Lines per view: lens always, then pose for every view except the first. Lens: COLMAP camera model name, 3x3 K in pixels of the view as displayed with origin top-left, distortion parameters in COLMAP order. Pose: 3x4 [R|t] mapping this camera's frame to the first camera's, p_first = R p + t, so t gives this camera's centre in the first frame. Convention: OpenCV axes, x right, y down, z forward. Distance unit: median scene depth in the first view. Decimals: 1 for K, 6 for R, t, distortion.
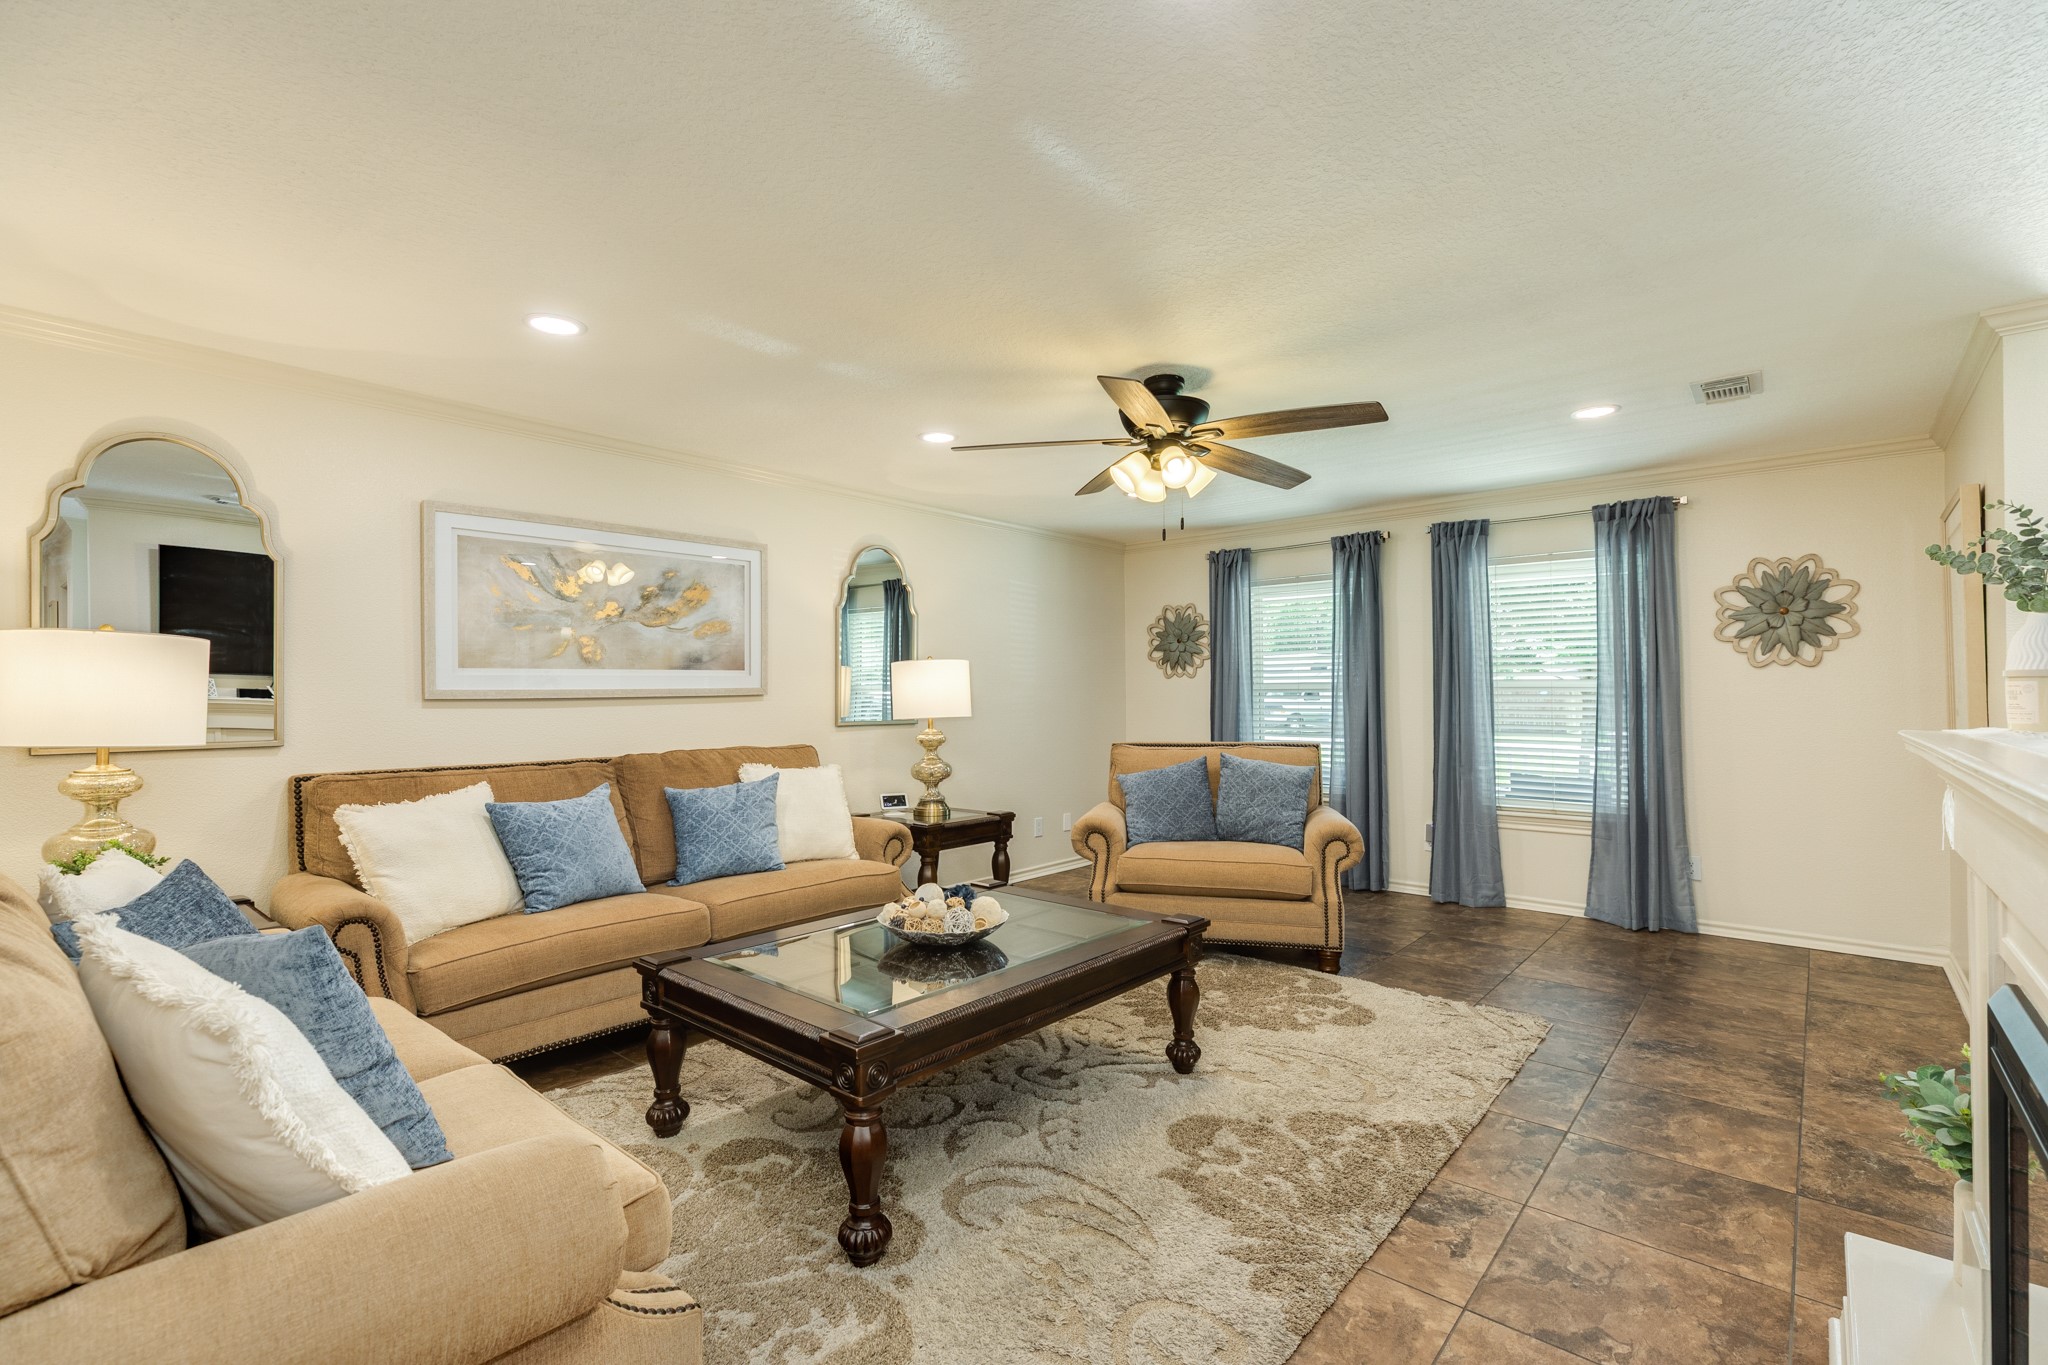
lens RADIAL K [[915.9, 0, 1025.0], [0, 915.9, 690.4], [0, 0, 1]] dist [0.003323, 0.000117]
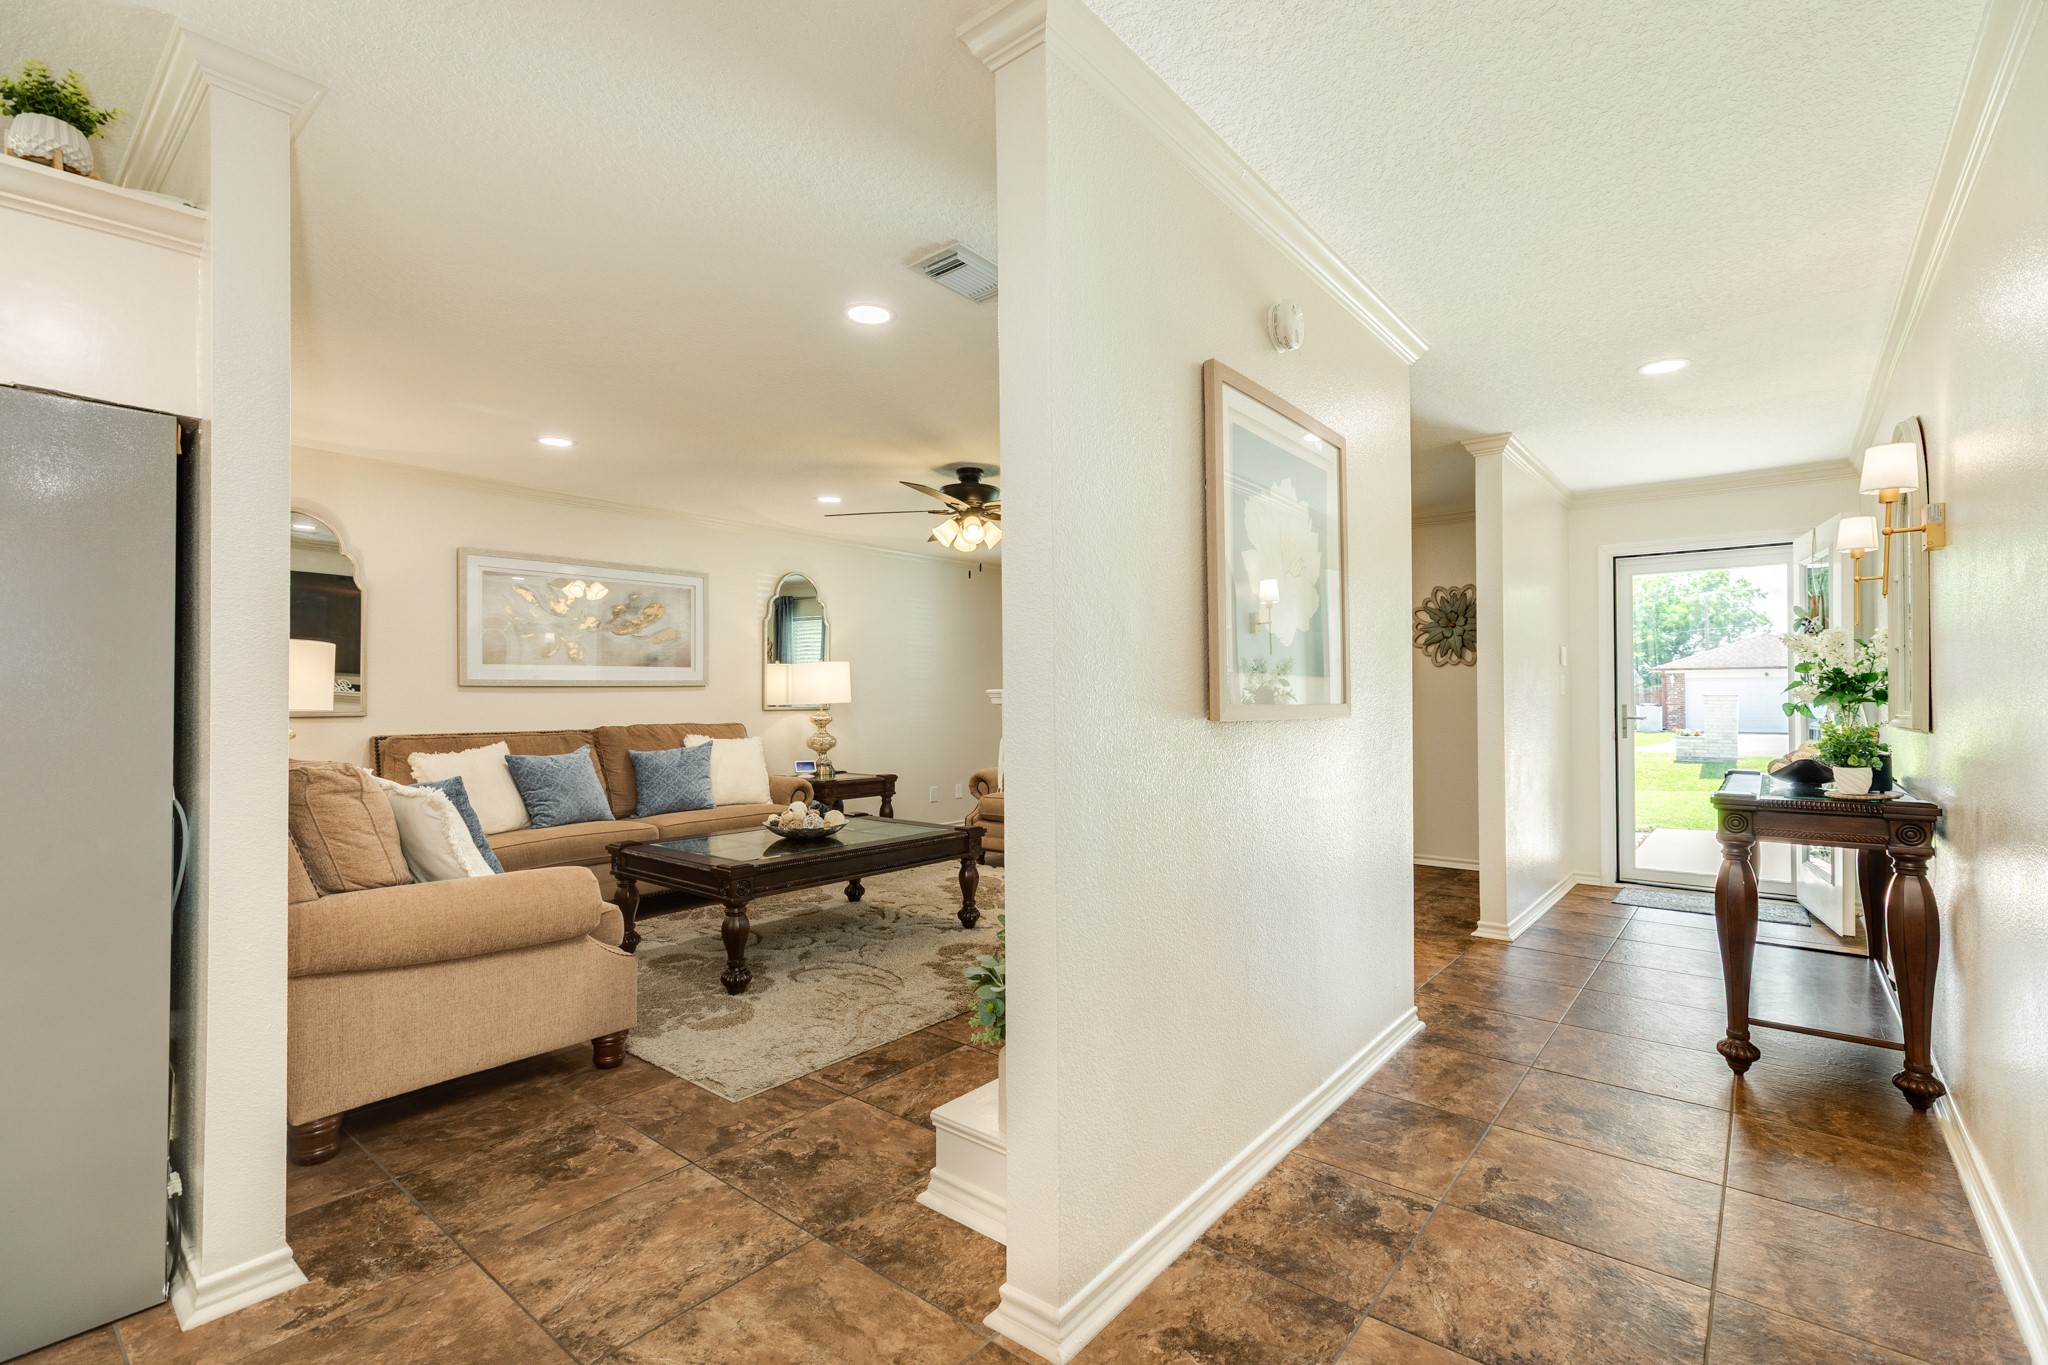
lens RADIAL K [[915.9, 0, 1025.0], [0, 915.9, 690.4], [0, 0, 1]] dist [0.003323, 0.000117]
pose [[0.999722, 0.001486, 0.023527, 0.191210], [-0.001386, 0.999990, -0.004283, 0.021646], [-0.023534, 0.004249, 0.999714, -0.444038]]
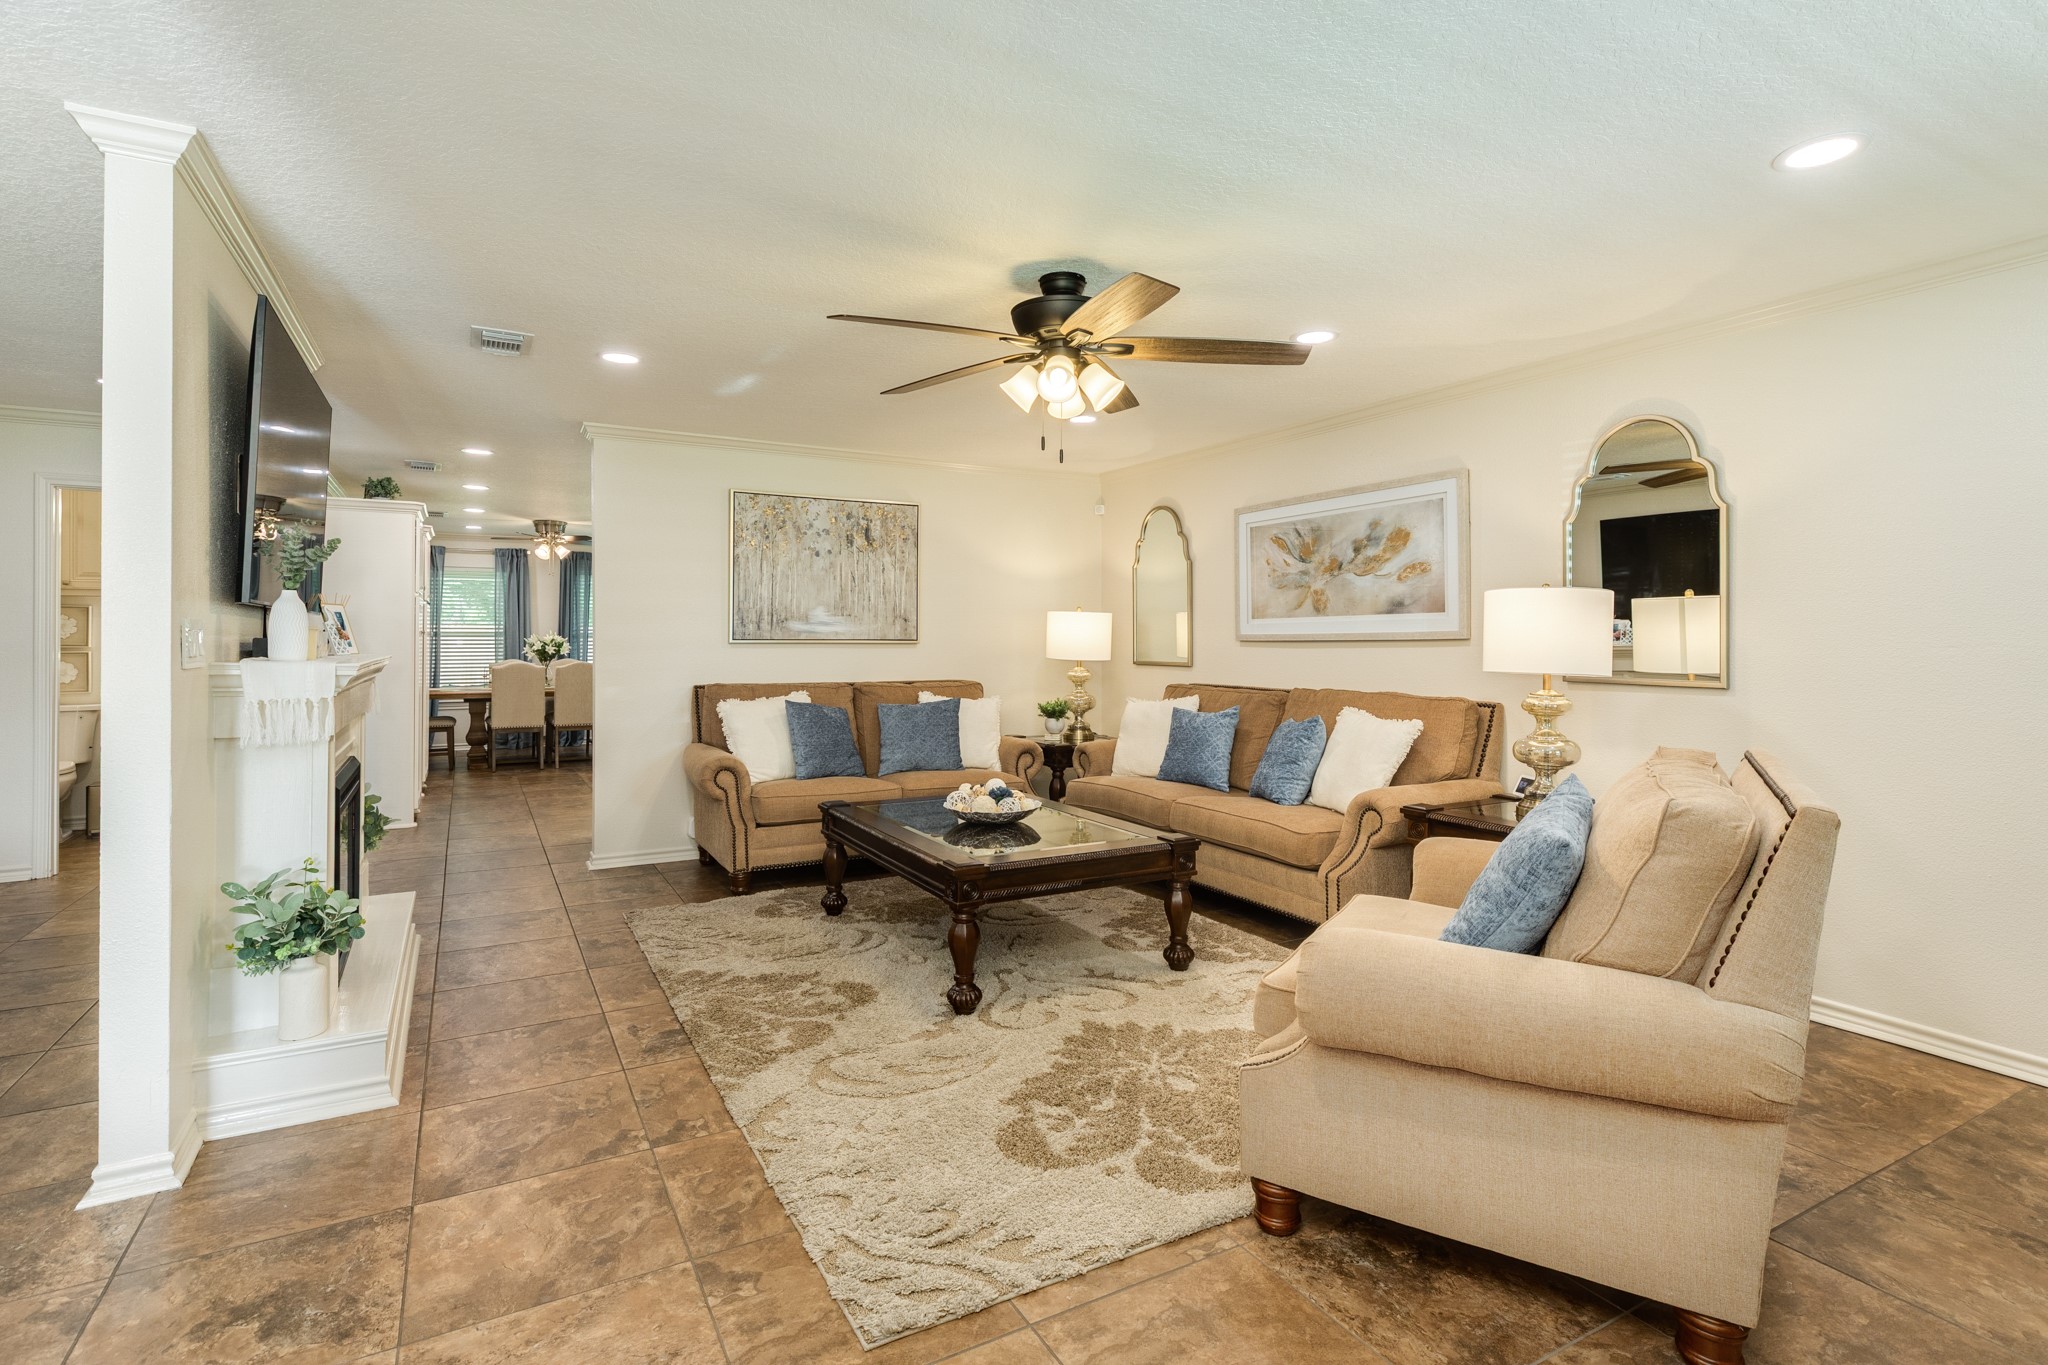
lens RADIAL K [[989.7, 0, 1021.0], [0, 989.7, 636.5], [0, 0, 1]] dist [0.001433, -0.000280]
pose [[-0.339469, 0.000688, -0.940617, 0.972998], [0.002602, 0.999997, -0.000208, 0.002050], [0.940614, -0.002518, -0.339470, 1.186243]]
